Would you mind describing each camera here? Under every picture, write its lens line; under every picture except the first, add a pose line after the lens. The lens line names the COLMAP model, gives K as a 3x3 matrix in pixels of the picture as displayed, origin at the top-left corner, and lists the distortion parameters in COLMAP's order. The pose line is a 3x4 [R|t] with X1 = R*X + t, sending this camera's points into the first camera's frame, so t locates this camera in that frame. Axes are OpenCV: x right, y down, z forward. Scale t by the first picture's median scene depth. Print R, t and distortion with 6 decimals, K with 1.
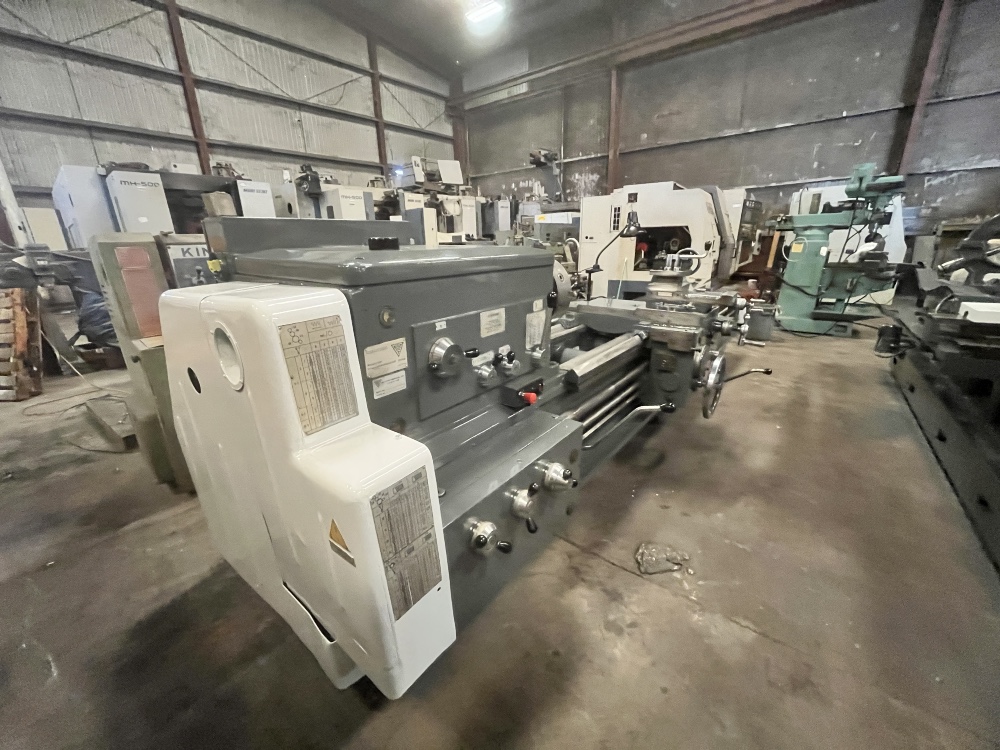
lens RADIAL K [[405.3, 0, 500.0], [0, 405.3, 375.0], [0, 0, 1]] dist [-0.003623, -0.000216]
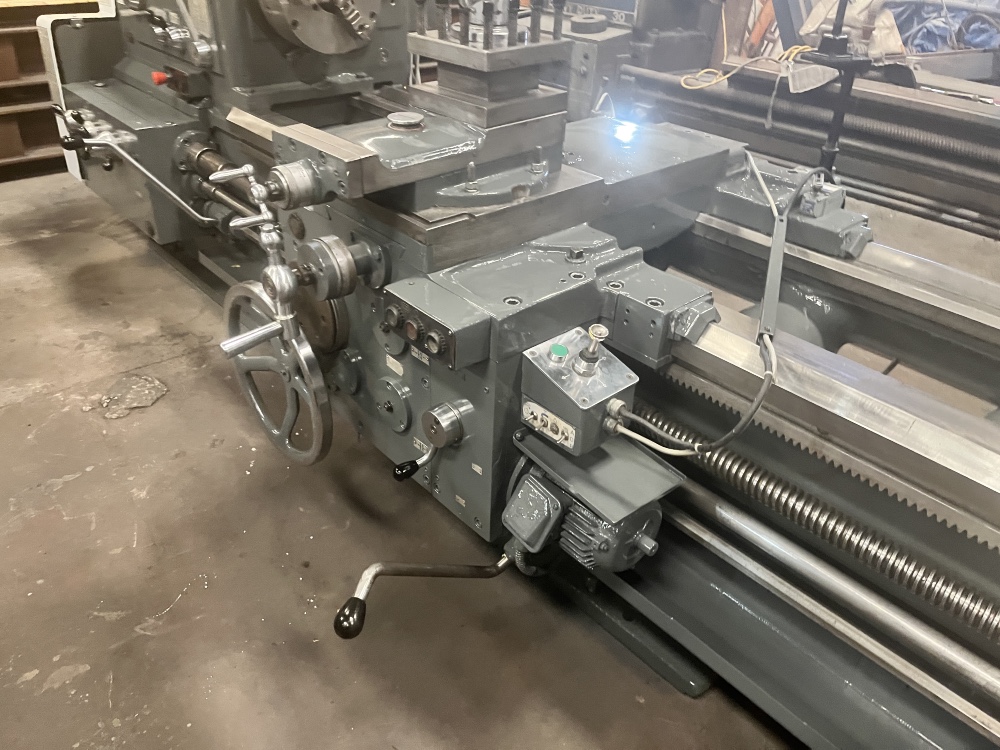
lens RADIAL K [[759.4, 0, 500.0], [0, 759.4, 375.0], [0, 0, 1]] dist [0.066024, -0.083239]
pose [[-0.178493, 0.527861, -0.830363, 0.229086], [-0.353337, 0.753237, 0.554785, -0.089115], [0.918310, 0.392424, 0.052065, 0.252278]]
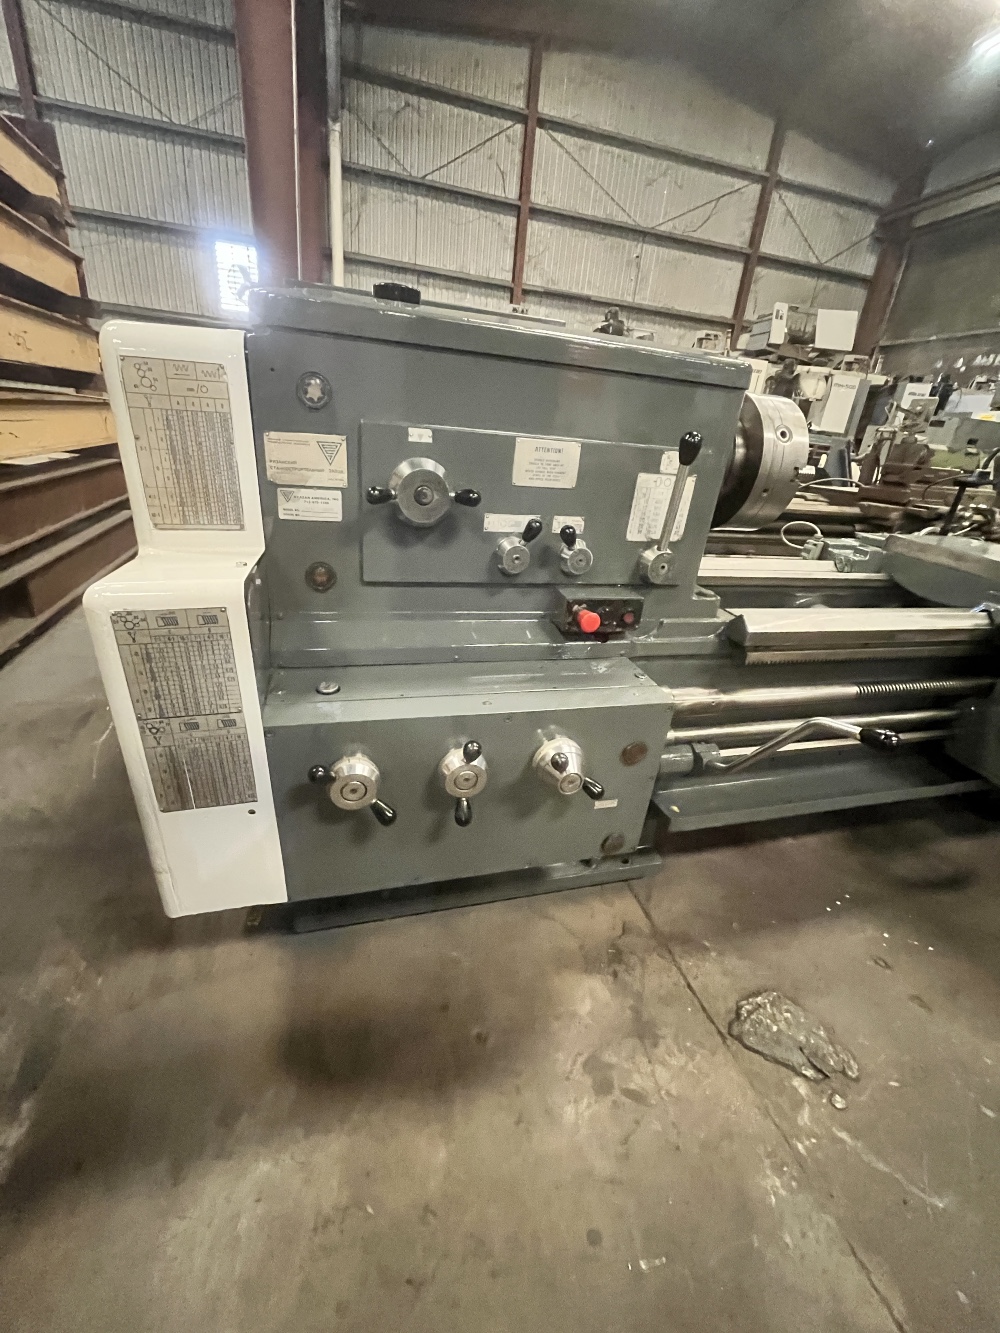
lens RADIAL K [[540.3, 0, 497.5], [0, 540.3, 662.6], [0, 0, 1]] dist [-0.003623, -0.000216]
pose [[0.801614, 0.321923, -0.503766, 0.049596], [-0.284884, 0.946509, 0.151530, 0.004637], [0.525600, 0.022046, 0.850446, 0.042176]]
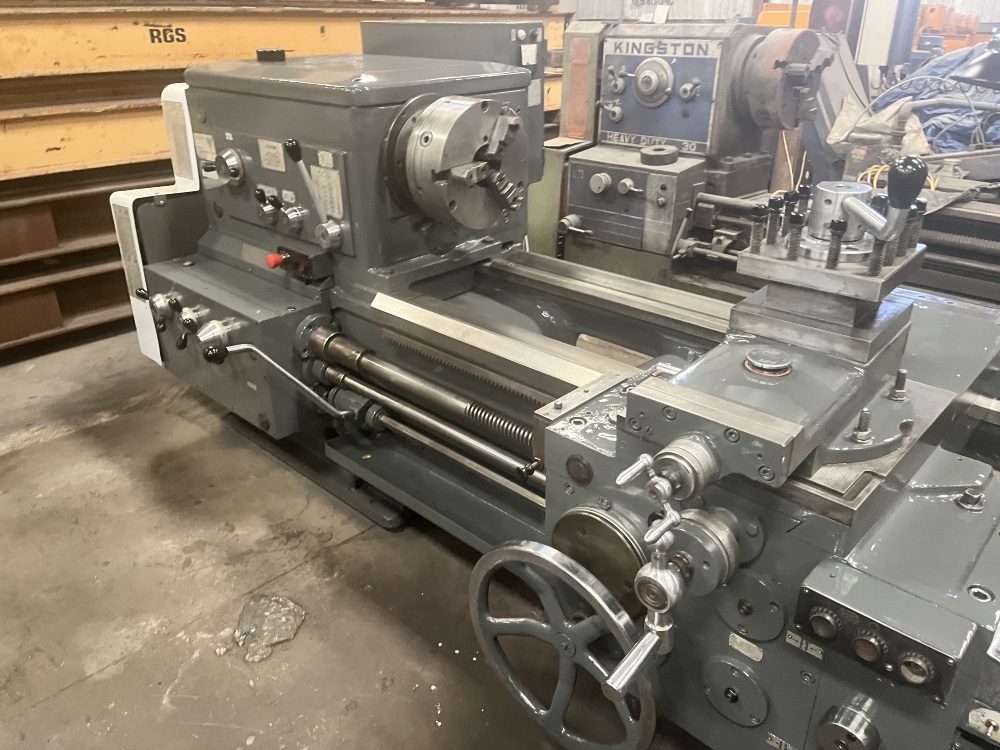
lens RADIAL K [[764.9, 0, 506.2], [0, 764.9, 372.9], [0, 0, 1]] dist [0.026476, -0.006922]
pose [[-0.091352, 0.440176, -0.893253, 0.203923], [-0.316410, 0.837689, 0.445154, -0.079742], [0.944214, 0.323300, 0.062751, 0.192033]]
